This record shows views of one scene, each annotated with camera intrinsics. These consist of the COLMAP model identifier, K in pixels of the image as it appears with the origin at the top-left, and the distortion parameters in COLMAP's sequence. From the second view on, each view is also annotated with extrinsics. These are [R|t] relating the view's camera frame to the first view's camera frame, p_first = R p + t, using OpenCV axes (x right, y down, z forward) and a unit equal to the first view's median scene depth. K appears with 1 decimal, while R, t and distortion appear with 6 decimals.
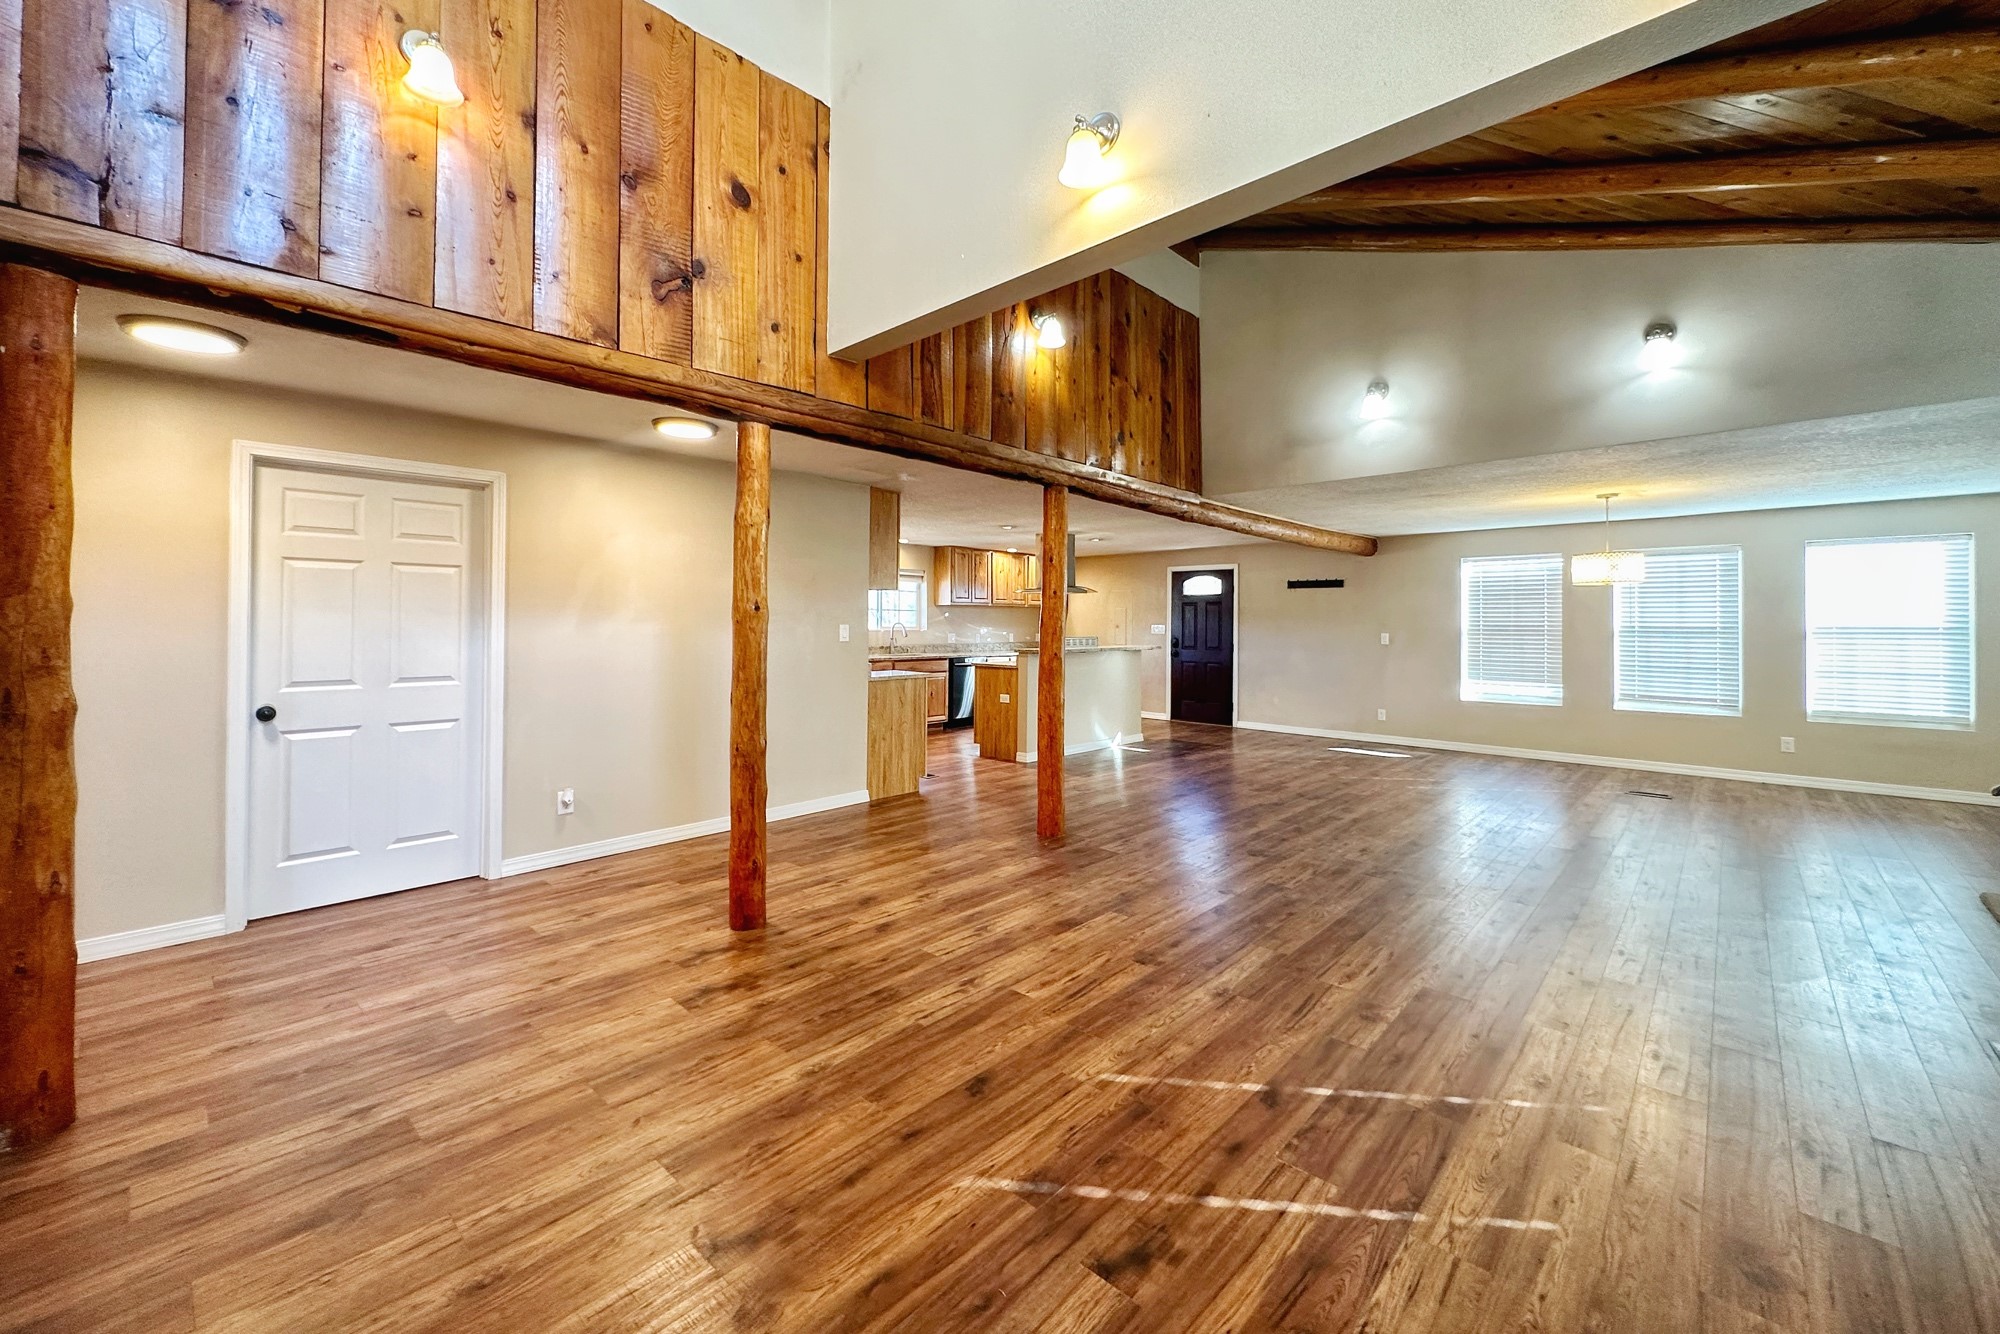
lens RADIAL K [[805.1, 0, 1000.5], [0, 805.1, 613.8], [0, 0, 1]] dist [-0.000350, -0.000286]
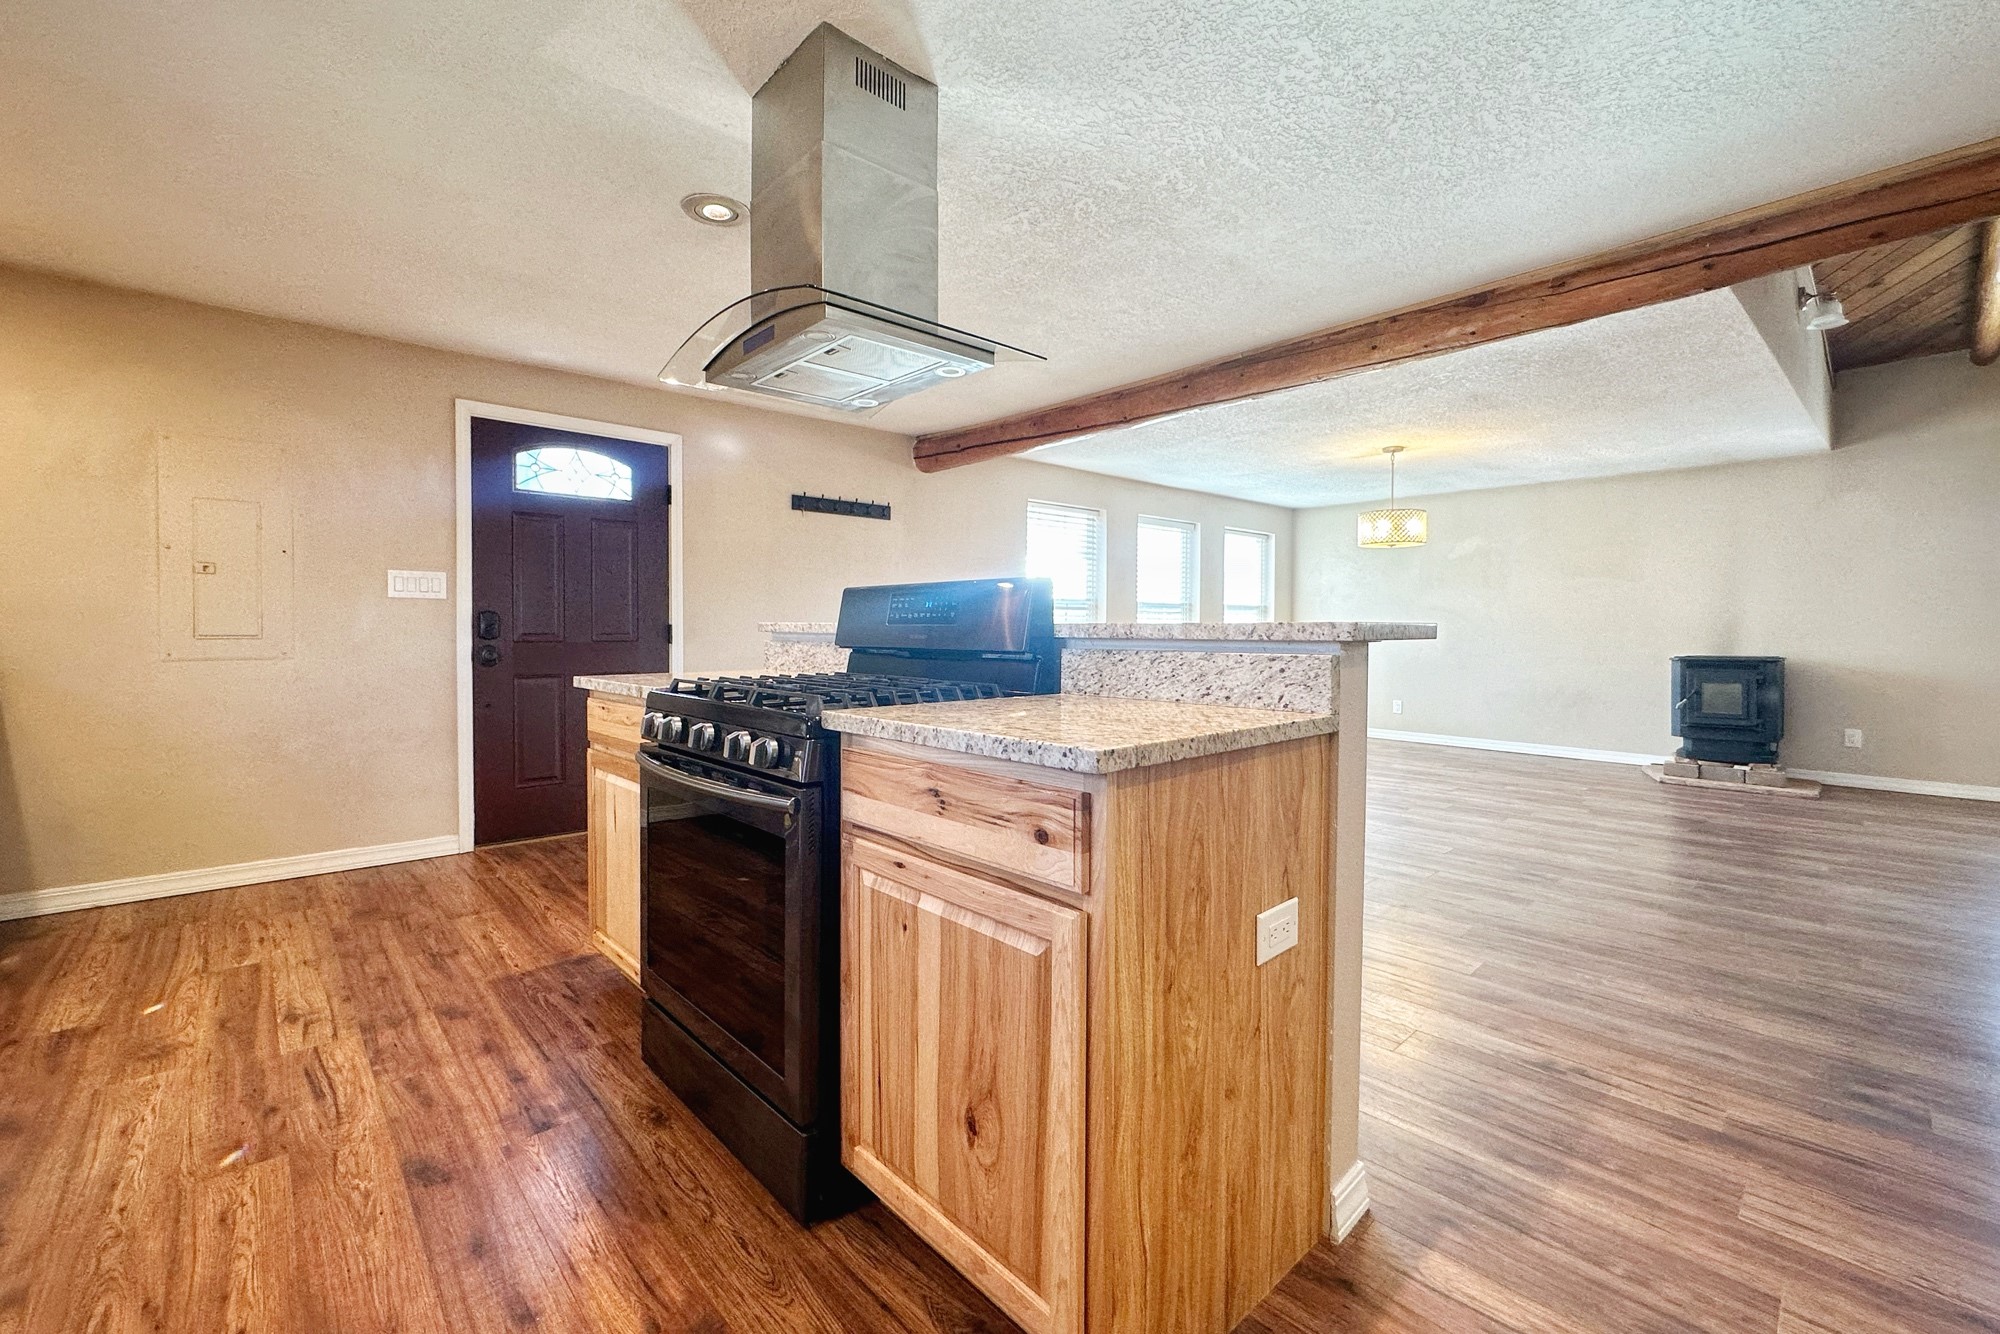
lens RADIAL K [[822.8, 0, 993.9], [0, 822.8, 643.6], [0, 0, 1]] dist [-0.000315, 0.000457]
pose [[0.086092, -0.026462, 0.995936, -0.338343], [-0.014149, 0.999514, 0.027780, 0.088339], [-0.996187, -0.016483, 0.085676, 2.138340]]
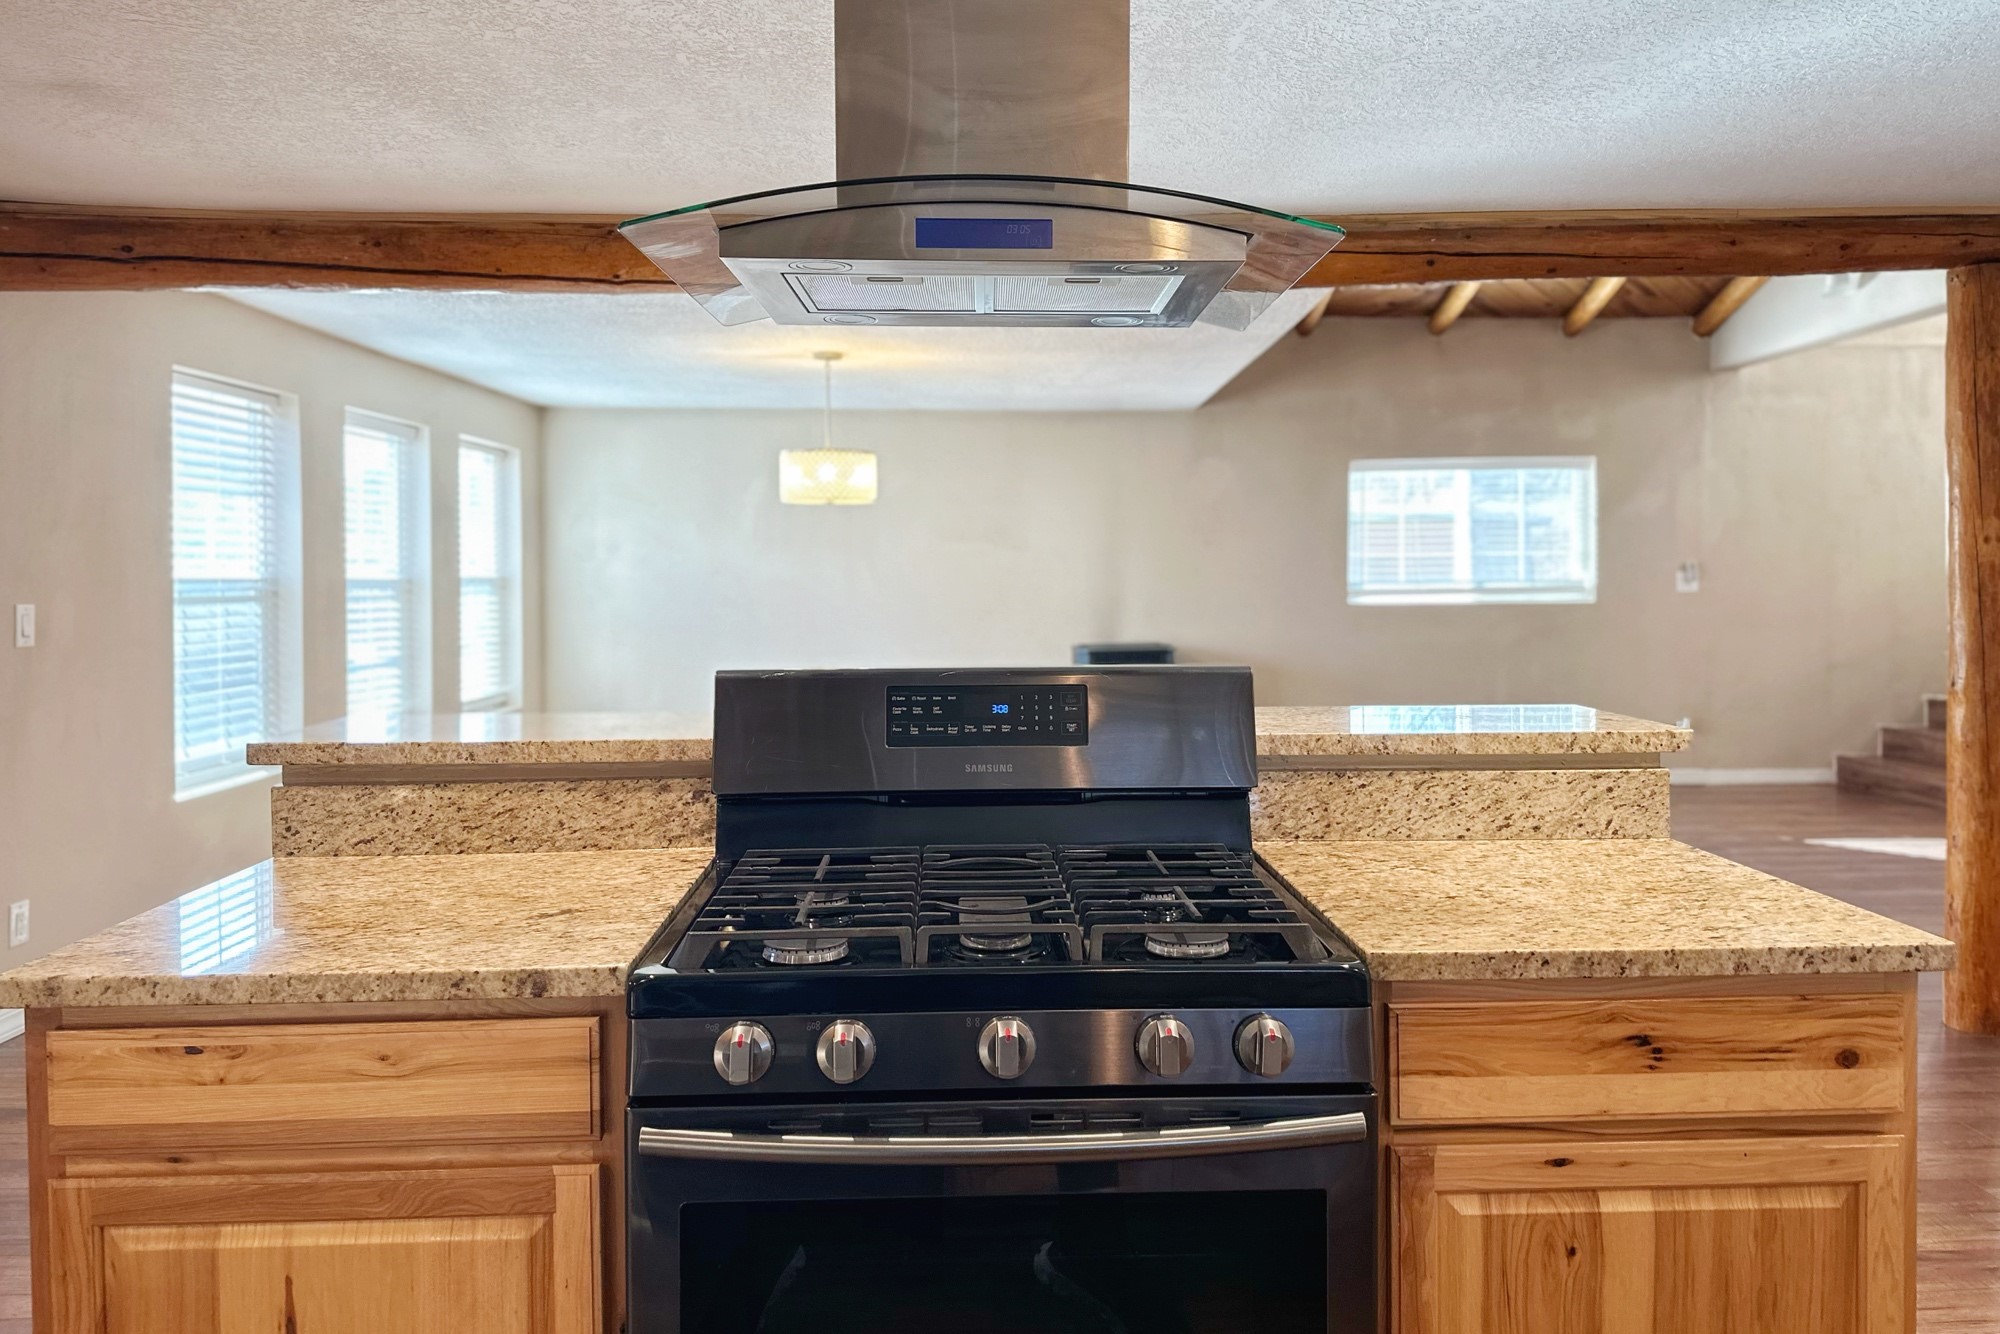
lens RADIAL K [[1448.4, 0, 1041.3], [0, 1448.4, 612.6], [0, 0, 1]] dist [0.069203, -0.100026]
pose [[-0.702098, -0.022688, 0.711719, -0.194348], [-0.009844, 0.999706, 0.022156, 0.033404], [-0.712012, 0.008550, -0.702115, 2.570239]]
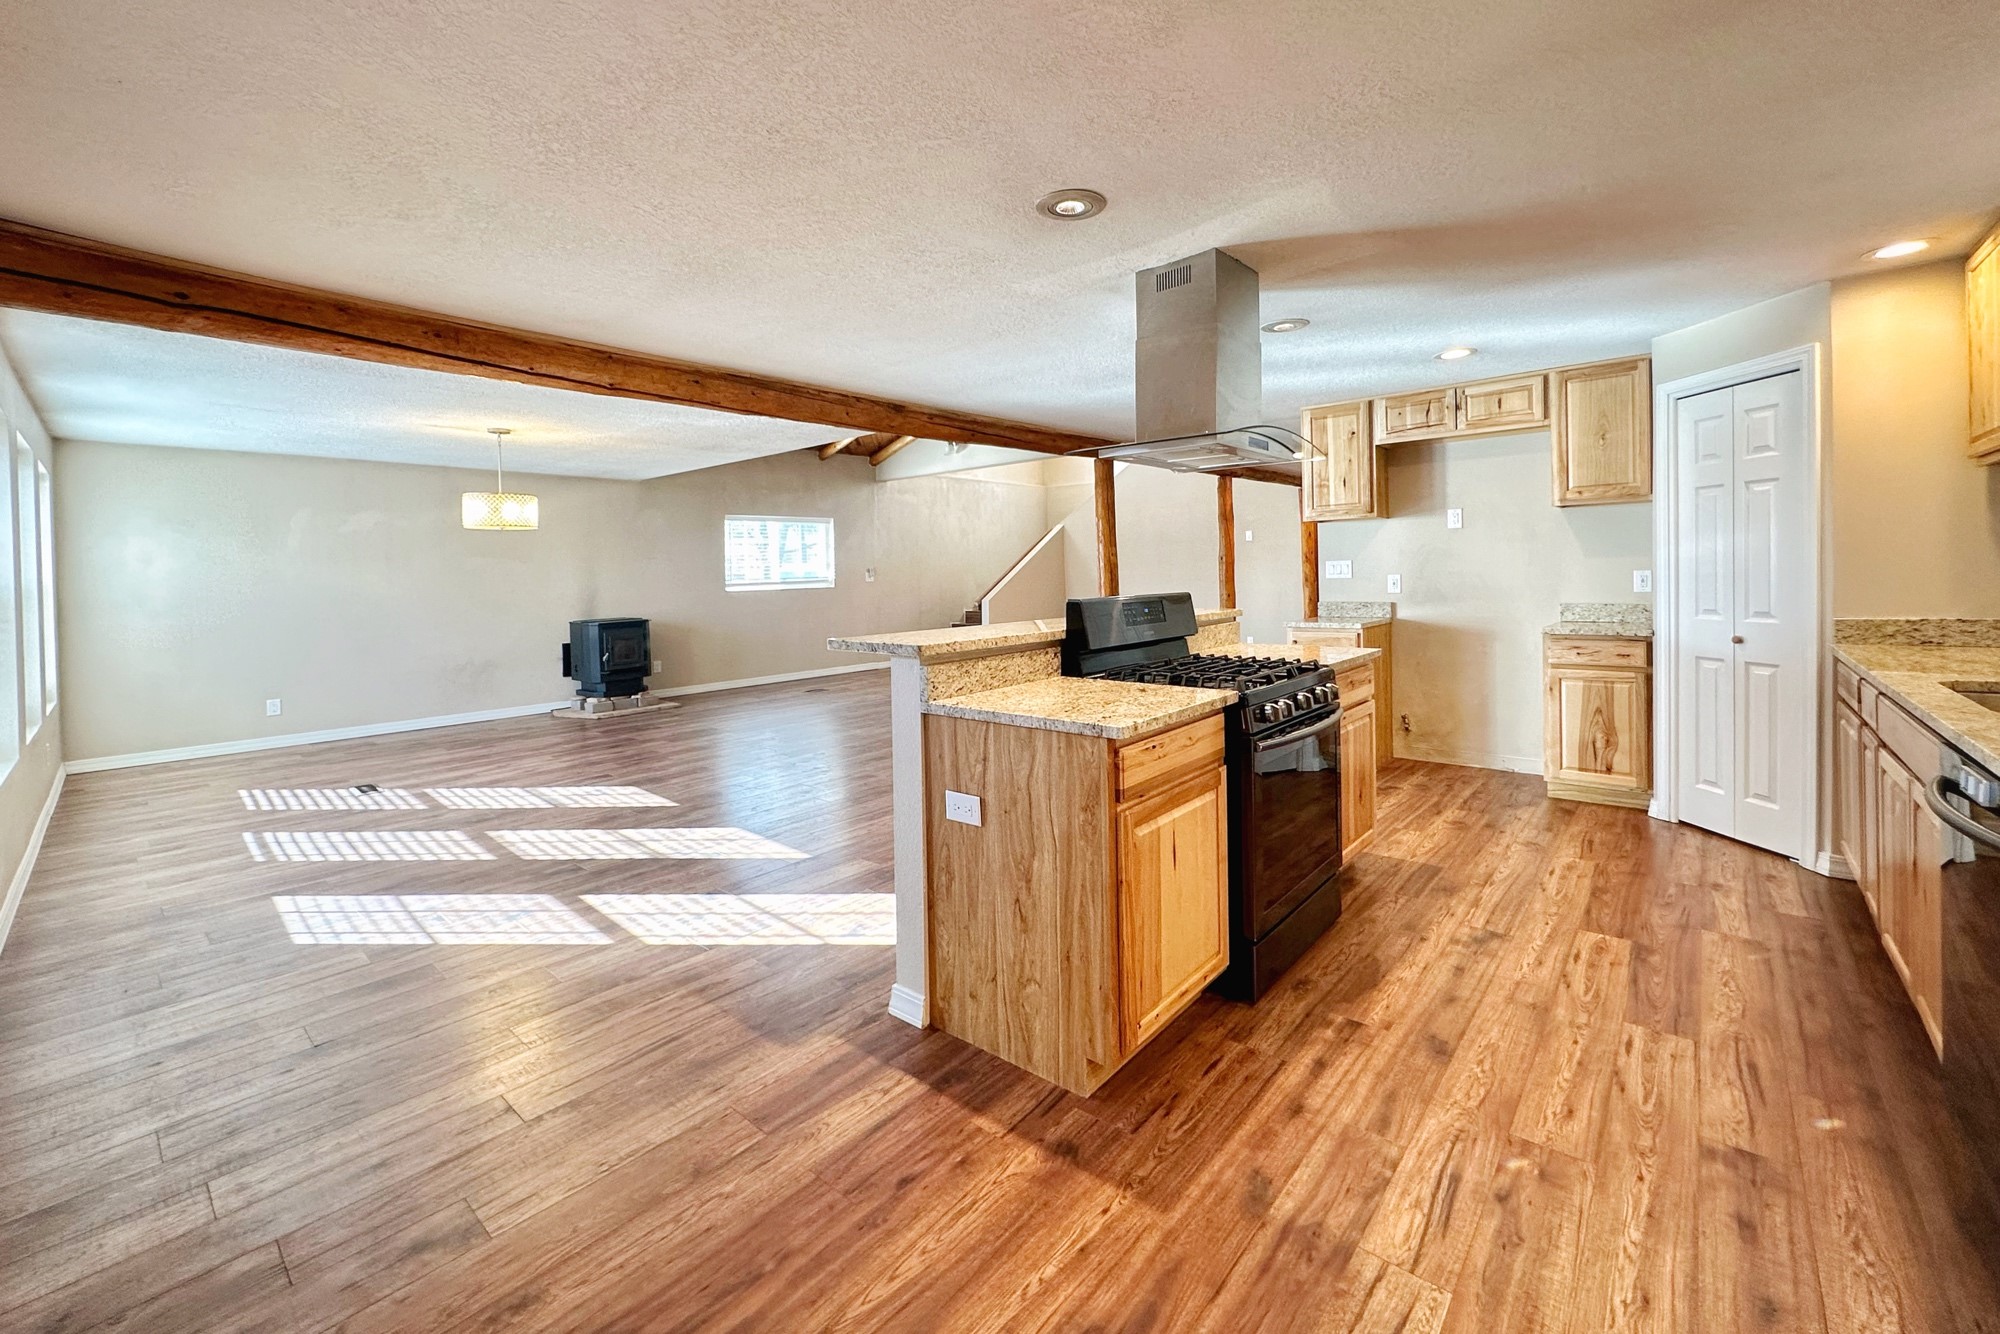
lens RADIAL K [[783.7, 0, 1009.9], [0, 783.7, 587.9], [0, 0, 1]] dist [-0.000679, -0.000527]
pose [[-0.999743, 0.013580, -0.018142, 0.318935], [0.013436, 0.999877, 0.008073, 0.050551], [0.018249, 0.007827, -0.999803, 2.952096]]
